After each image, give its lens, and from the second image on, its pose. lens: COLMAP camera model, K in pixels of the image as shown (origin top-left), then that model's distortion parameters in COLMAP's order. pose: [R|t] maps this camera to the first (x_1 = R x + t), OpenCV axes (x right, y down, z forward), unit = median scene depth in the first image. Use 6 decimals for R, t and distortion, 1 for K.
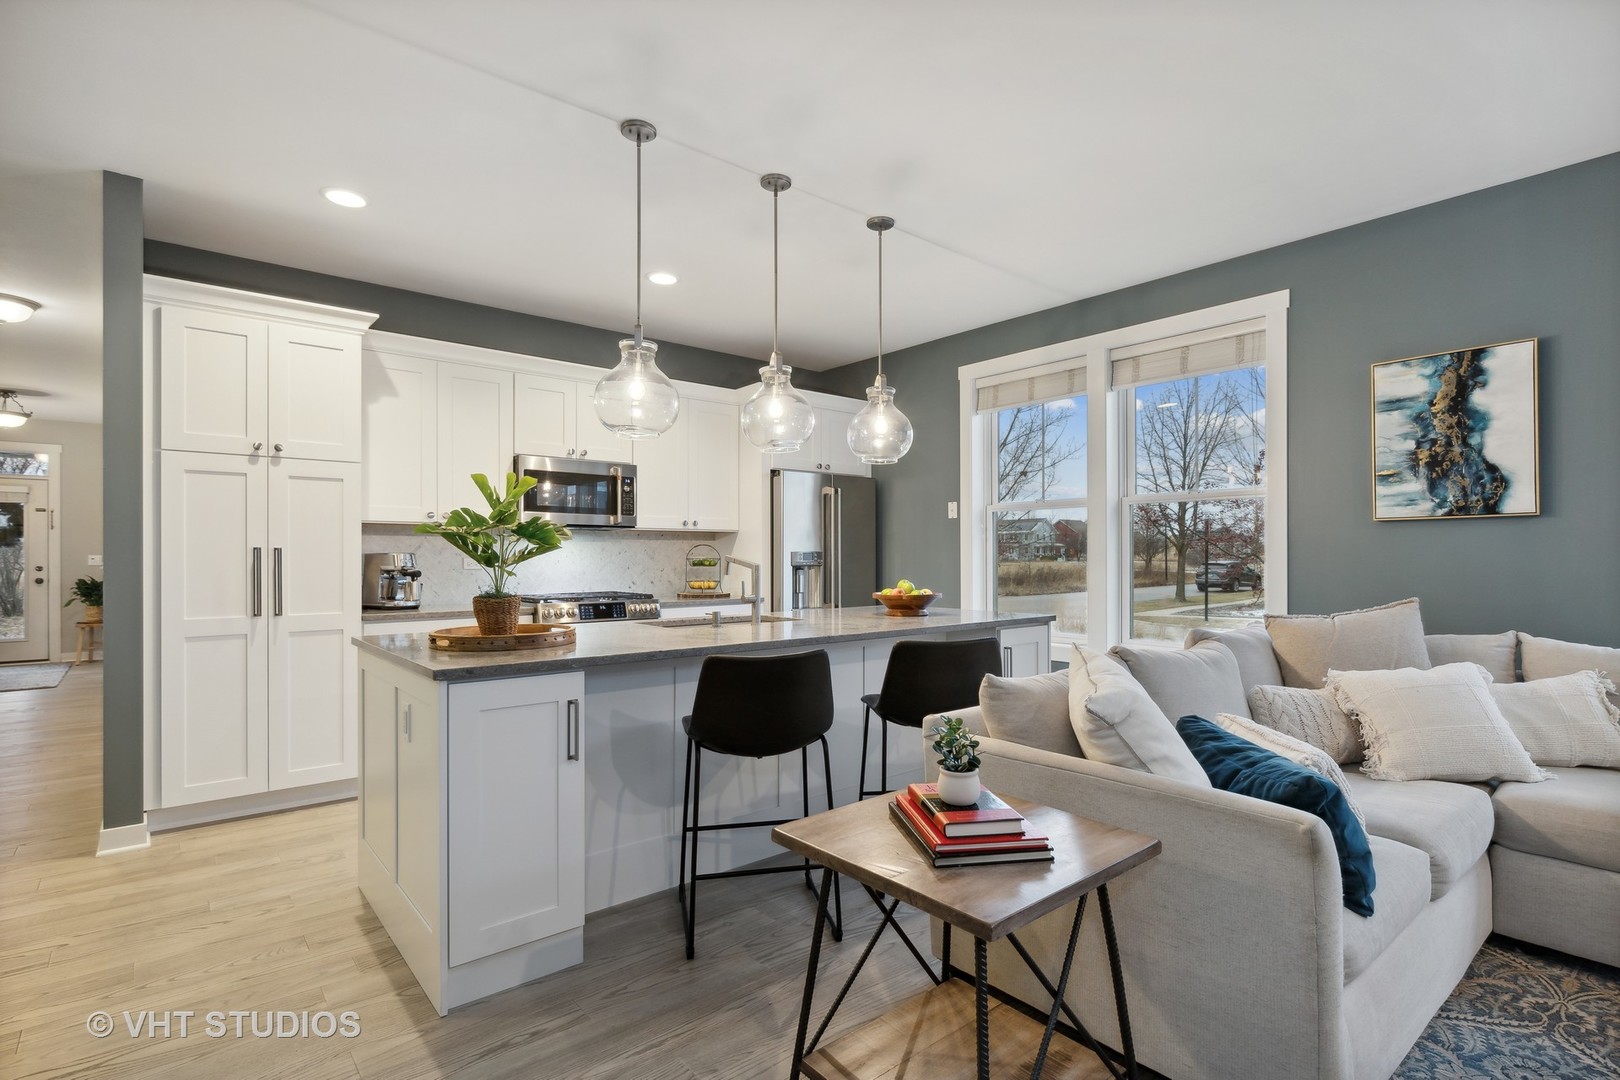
lens RADIAL K [[786.9, 0, 809.7], [0, 786.9, 544.4], [0, 0, 1]] dist [-0.000745, 0.000016]
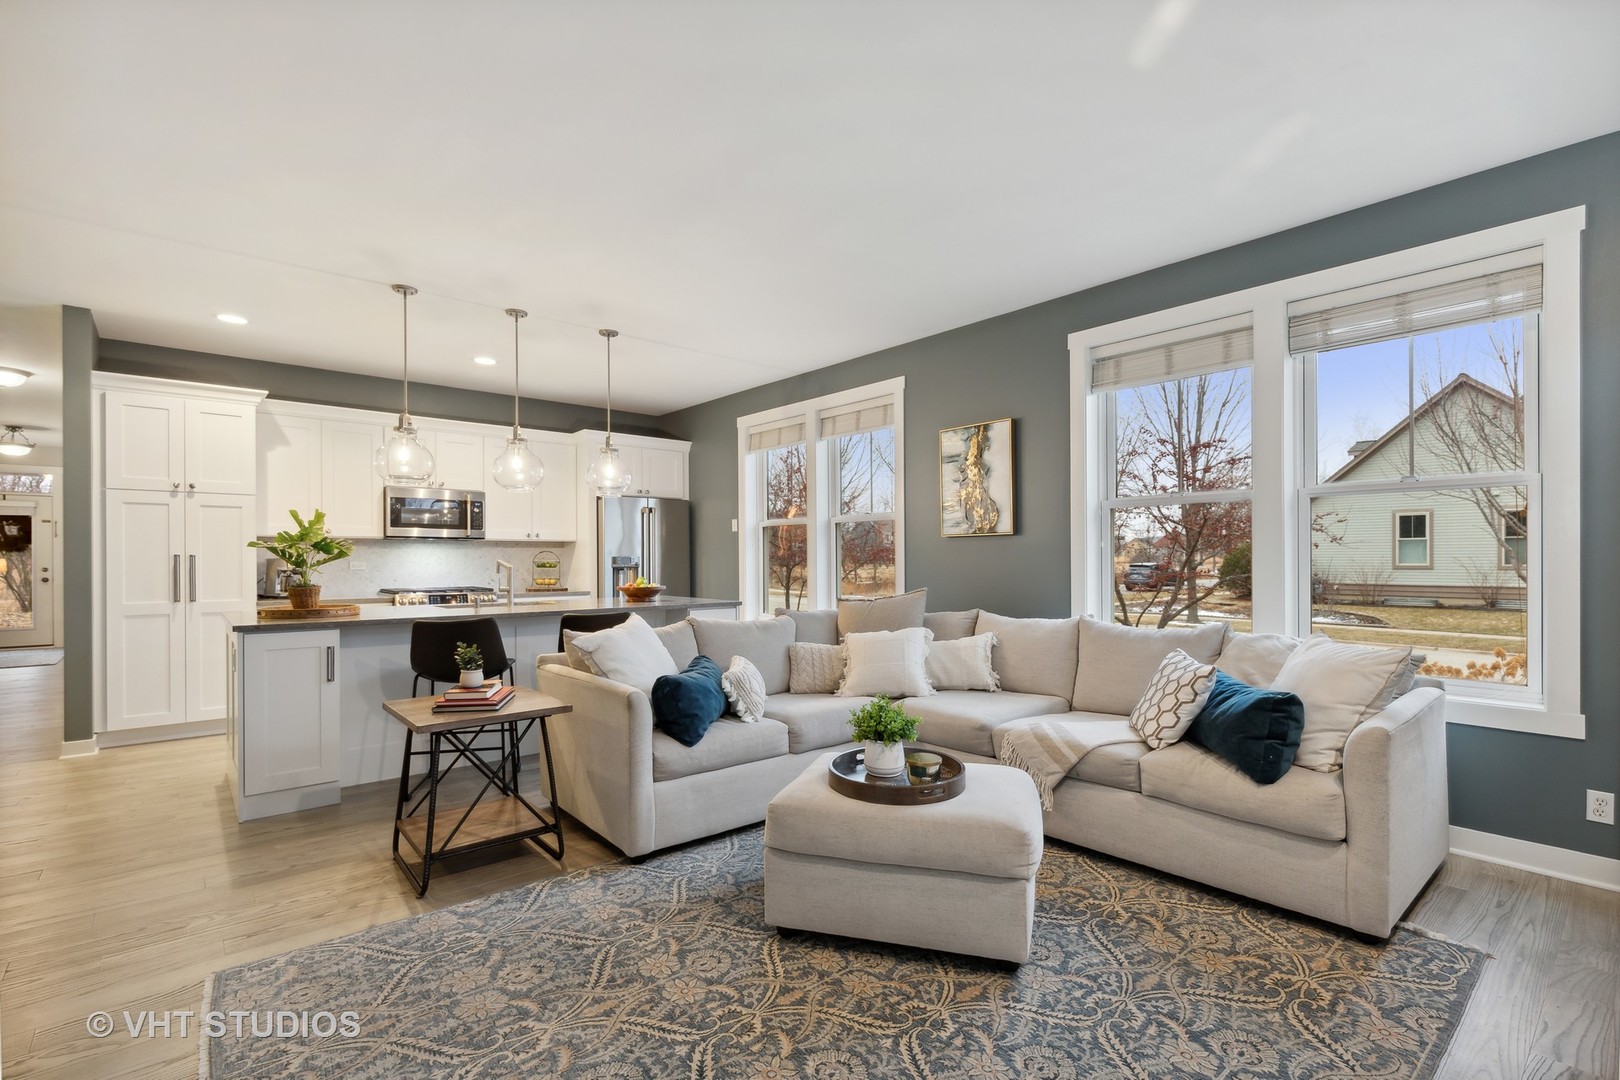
lens RADIAL K [[741.3, 0, 811.0], [0, 741.3, 550.1], [0, 0, 1]] dist [0.002555, 0.000836]
pose [[0.999938, 0.000291, 0.011150, 0.450917], [-0.000338, 0.999991, 0.004176, -0.010516], [-0.011149, -0.004180, 0.999929, -0.383785]]
